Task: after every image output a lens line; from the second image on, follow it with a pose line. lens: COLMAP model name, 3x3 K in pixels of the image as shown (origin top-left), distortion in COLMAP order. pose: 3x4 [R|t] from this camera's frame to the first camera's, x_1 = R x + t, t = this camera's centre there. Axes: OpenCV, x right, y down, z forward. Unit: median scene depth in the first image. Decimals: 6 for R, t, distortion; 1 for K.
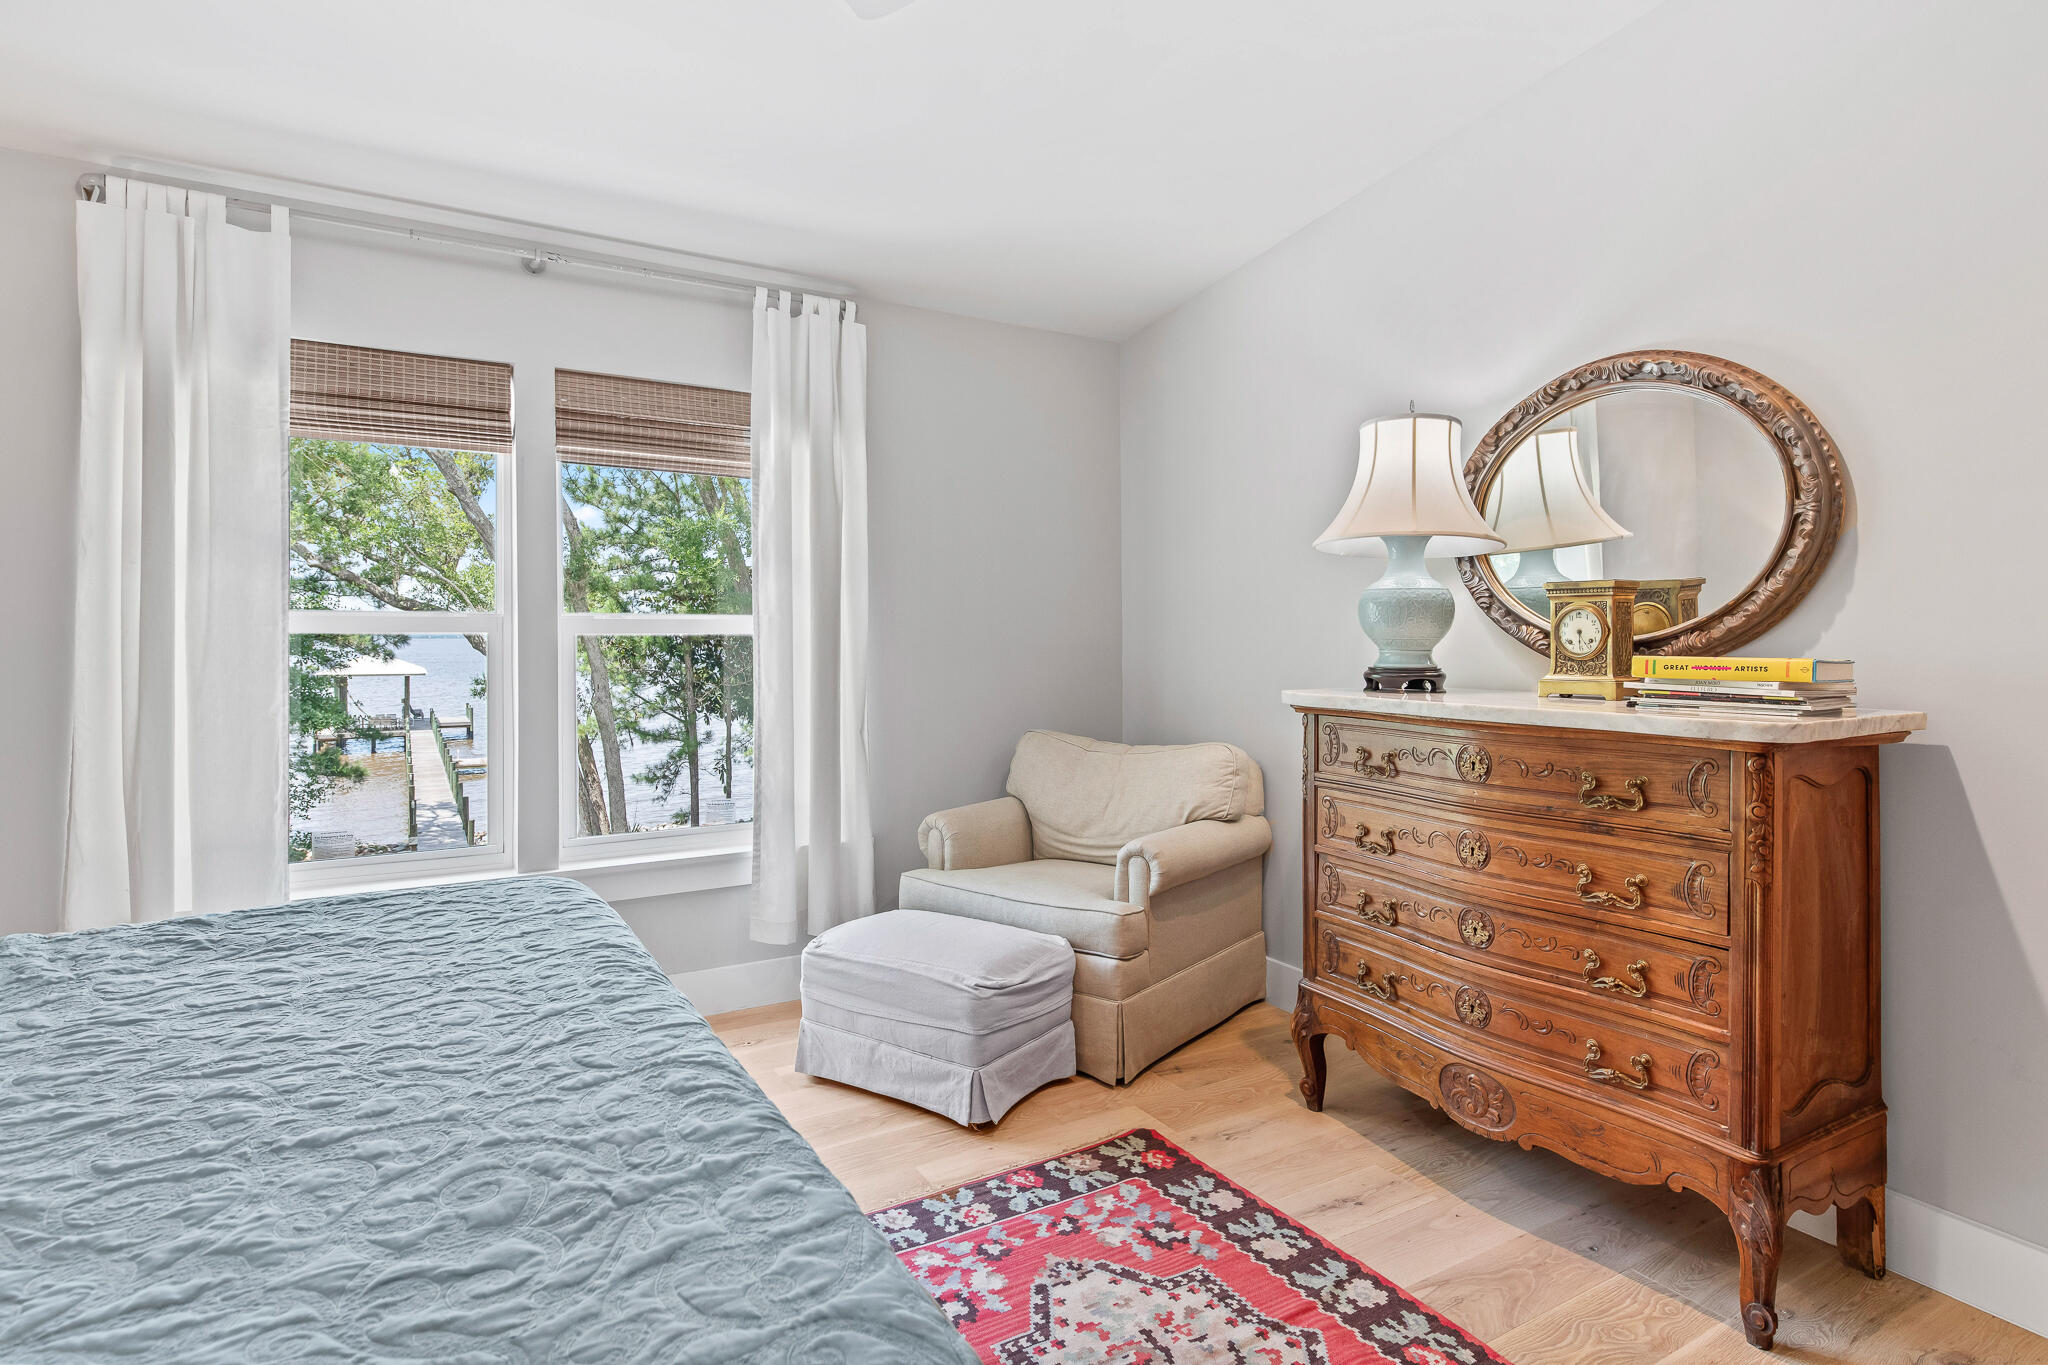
lens RADIAL K [[1049.7, 0, 1023.5], [0, 1049.7, 657.4], [0, 0, 1]] dist [0.005549, 0.000744]
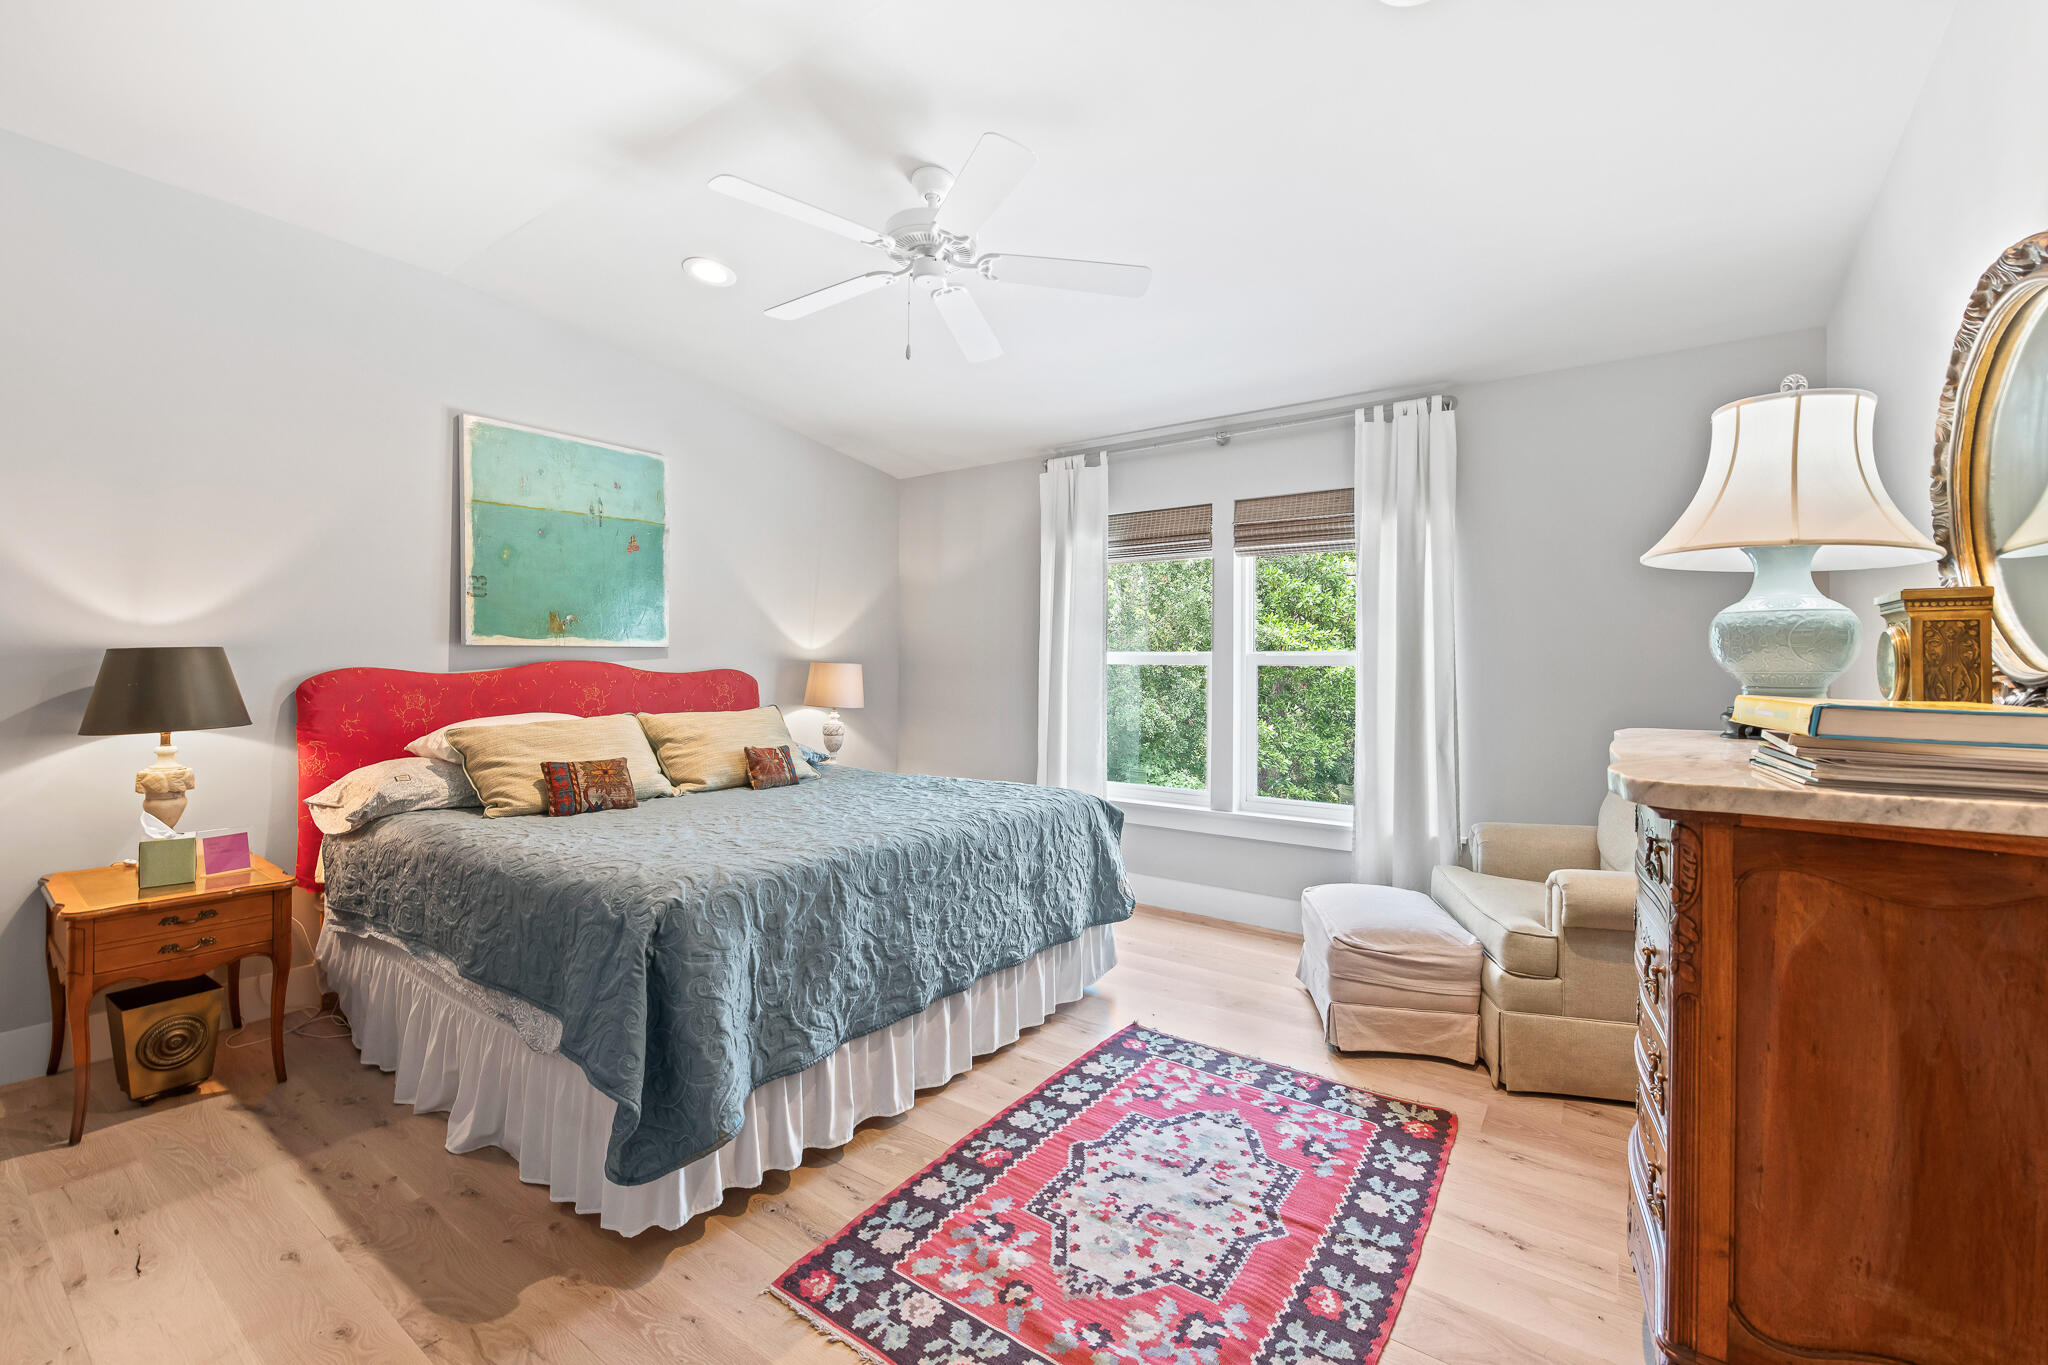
lens RADIAL K [[847.3, 0, 1024.0], [0, 847.3, 682.5], [0, 0, 1]] dist [-0.000269, -0.000138]
pose [[0.413540, 0.020797, -0.910249, 0.776226], [-0.026731, 0.999585, 0.010694, -0.002297], [0.910094, 0.019909, 0.413924, 0.226014]]
